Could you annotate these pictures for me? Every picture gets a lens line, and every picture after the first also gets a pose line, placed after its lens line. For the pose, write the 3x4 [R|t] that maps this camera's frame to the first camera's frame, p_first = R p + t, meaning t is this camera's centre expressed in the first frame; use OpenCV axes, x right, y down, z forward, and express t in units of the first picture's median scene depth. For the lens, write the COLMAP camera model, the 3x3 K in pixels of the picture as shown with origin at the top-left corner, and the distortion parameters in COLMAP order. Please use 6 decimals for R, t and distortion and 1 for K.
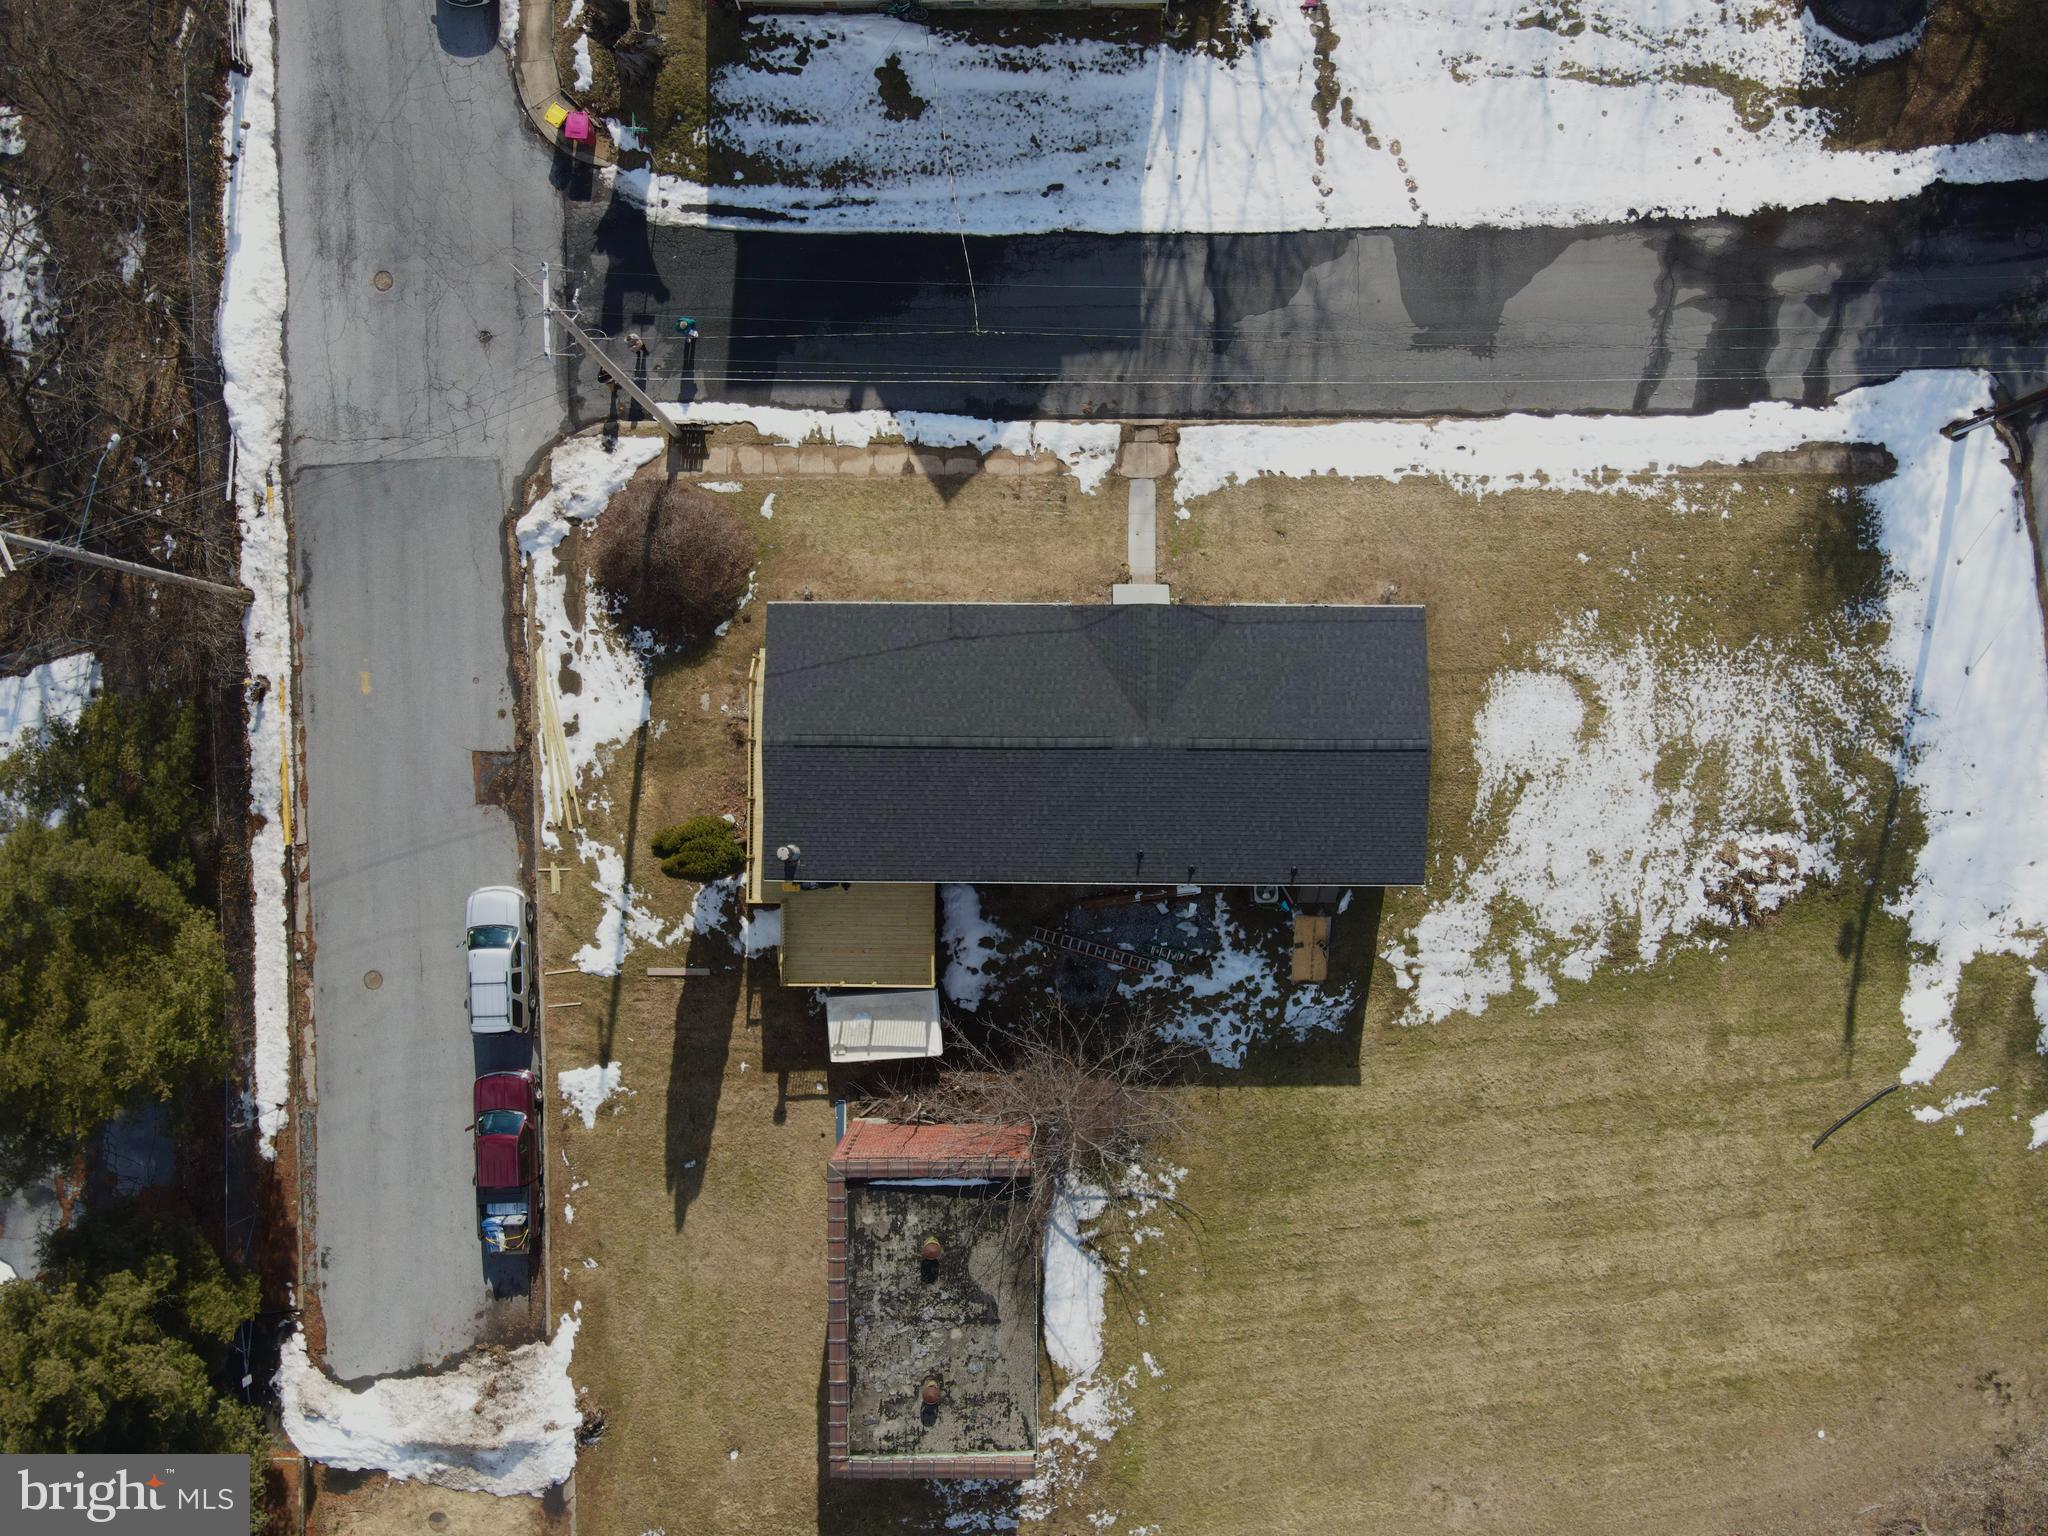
lens RADIAL K [[1501.7, 0, 1029.0], [0, 1501.7, 782.4], [0, 0, 1]] dist [0.003325, 0.022575]
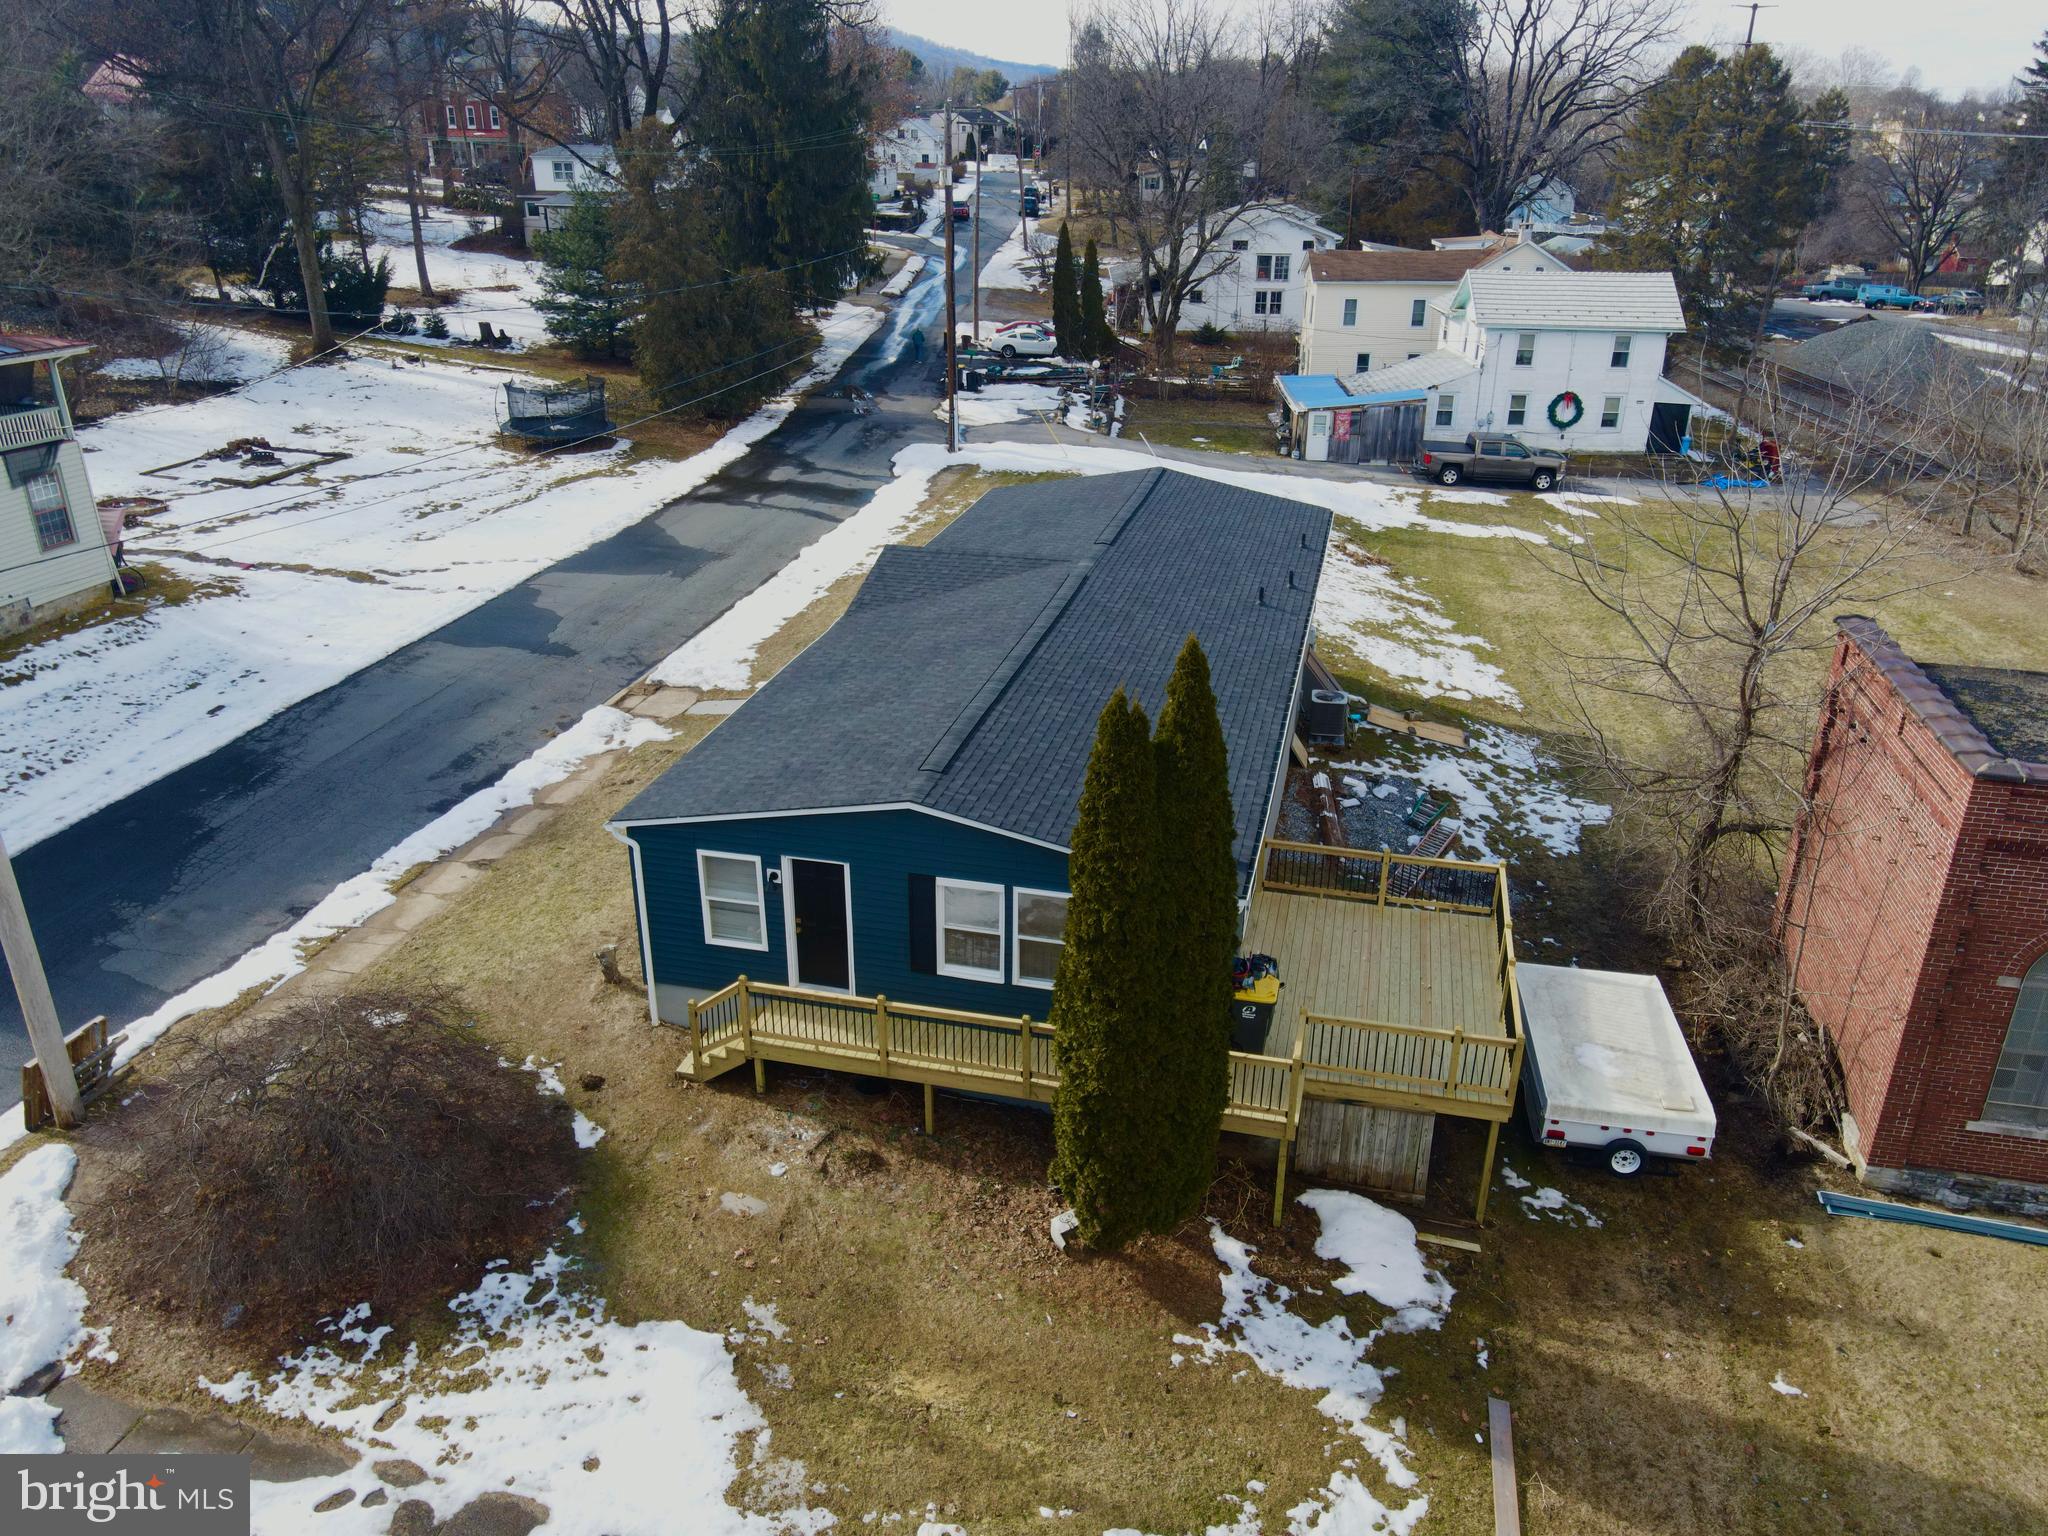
lens RADIAL K [[1501.7, 0, 1027.4], [0, 1501.7, 771.4], [0, 0, 1]] dist [0.003325, 0.022575]
pose [[0.226568, -0.382378, 0.895798, -0.490546], [0.973897, 0.102036, -0.202766, 0.079130], [-0.013870, 0.918355, 0.395515, 0.753808]]
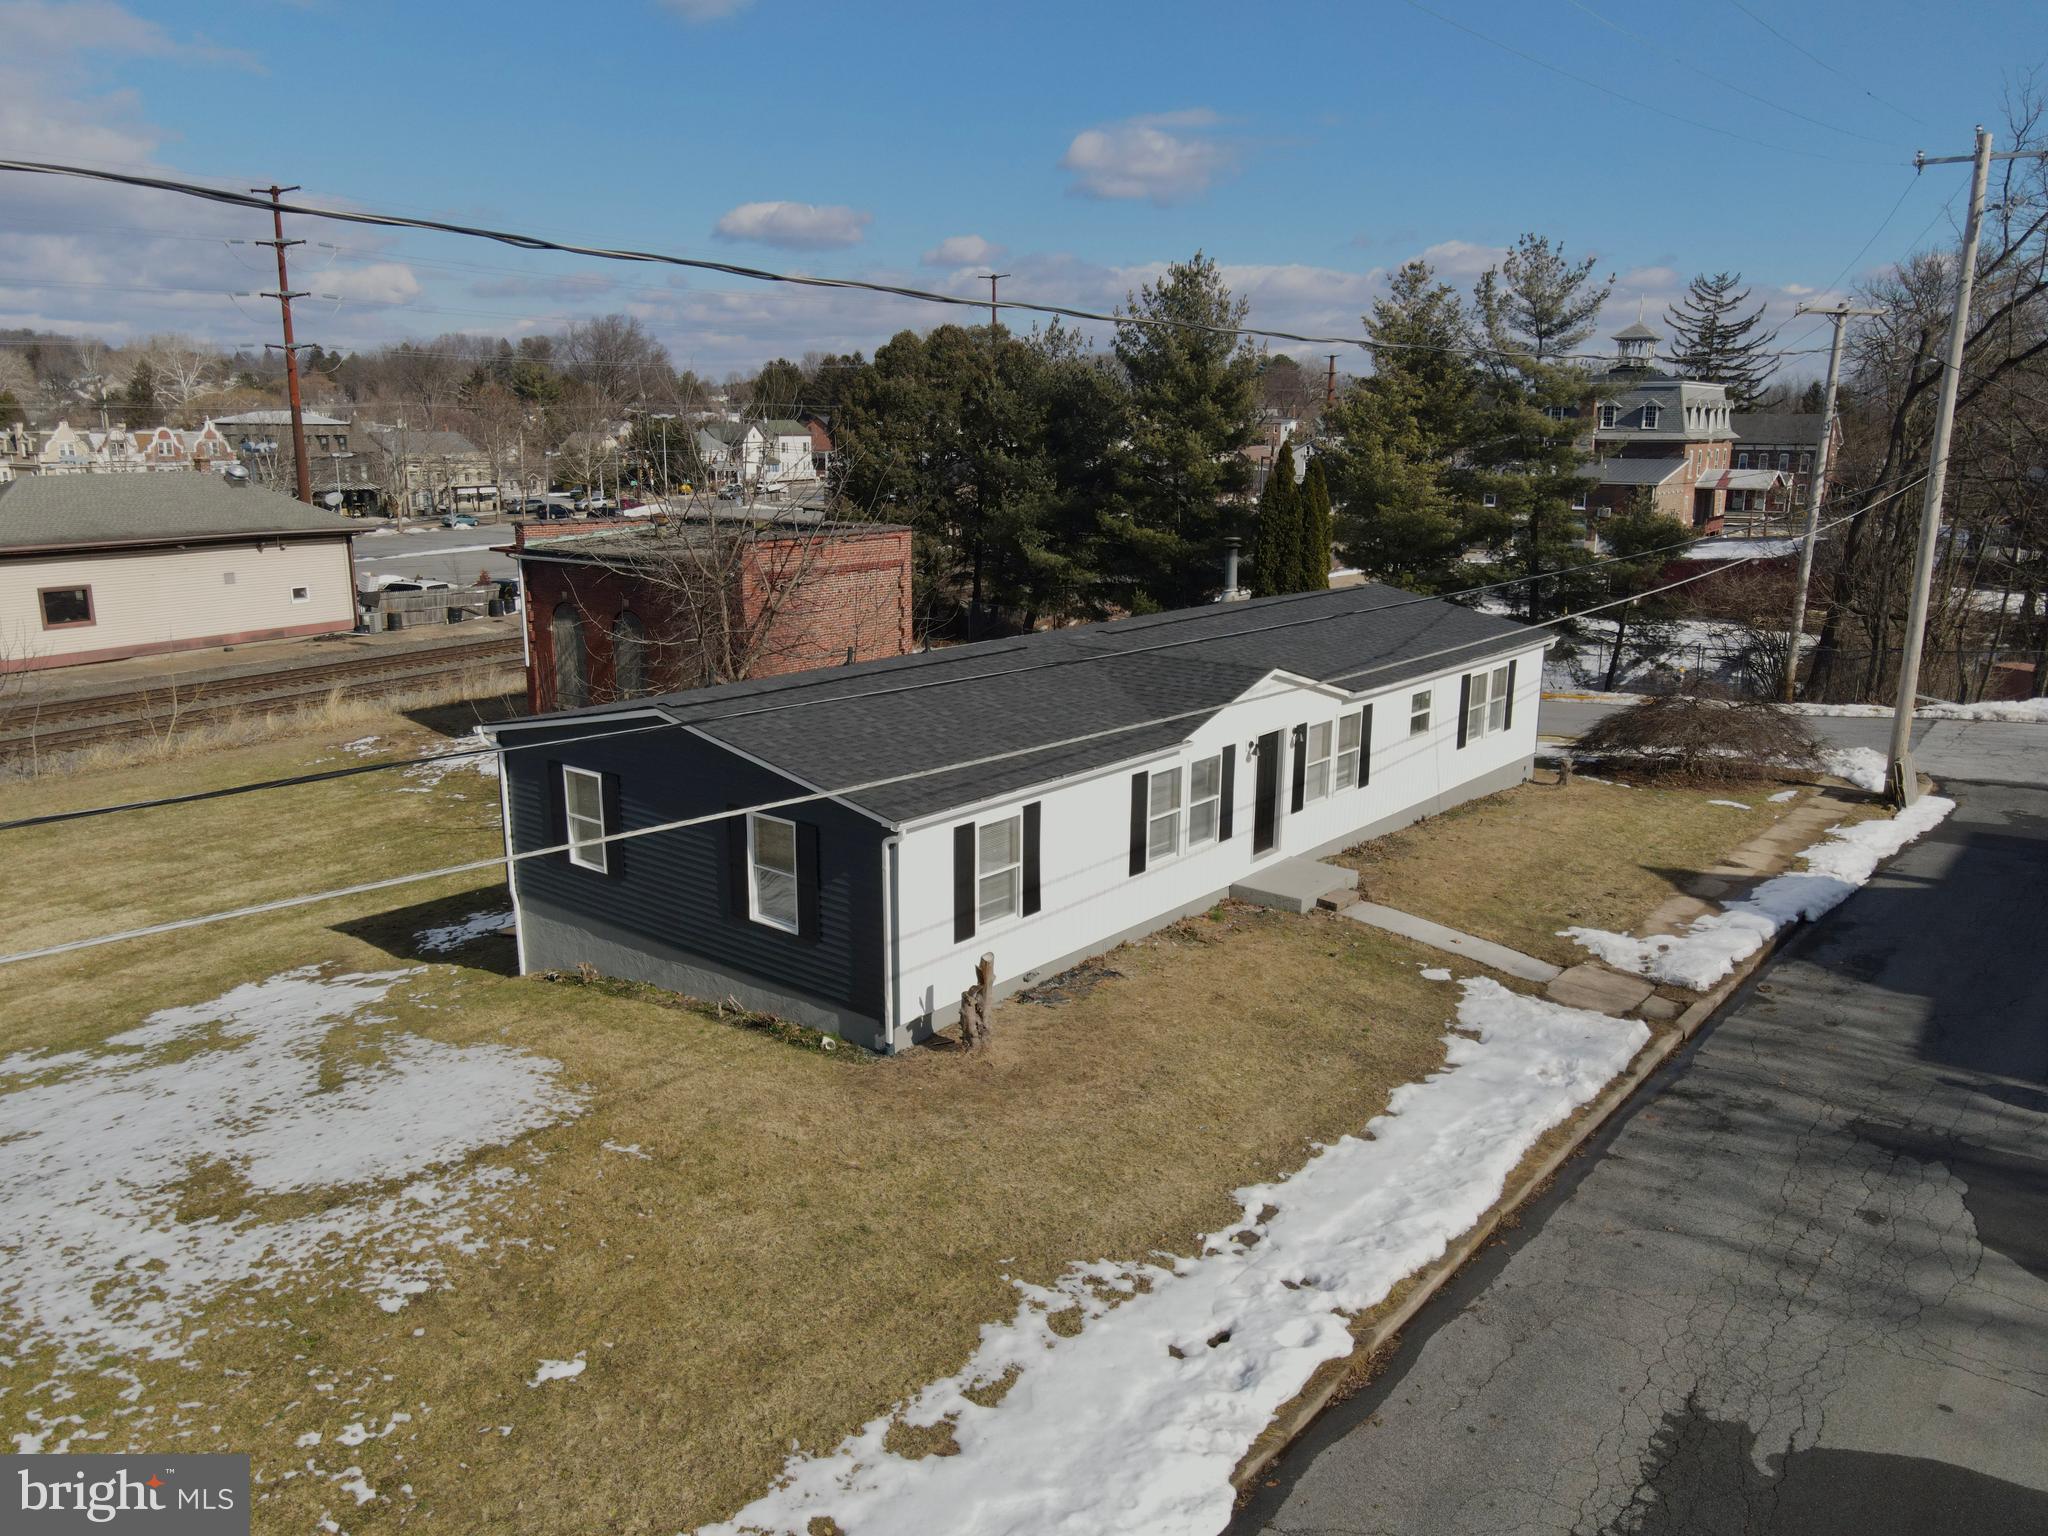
lens RADIAL K [[1501.7, 0, 1018.4], [0, 1501.7, 768.8], [0, 0, 1]] dist [0.003325, 0.022575]
pose [[-0.631241, 0.177413, -0.755023, 0.478272], [-0.775572, -0.138280, 0.615928, -0.335091], [0.004869, 0.974373, 0.224885, 0.837058]]
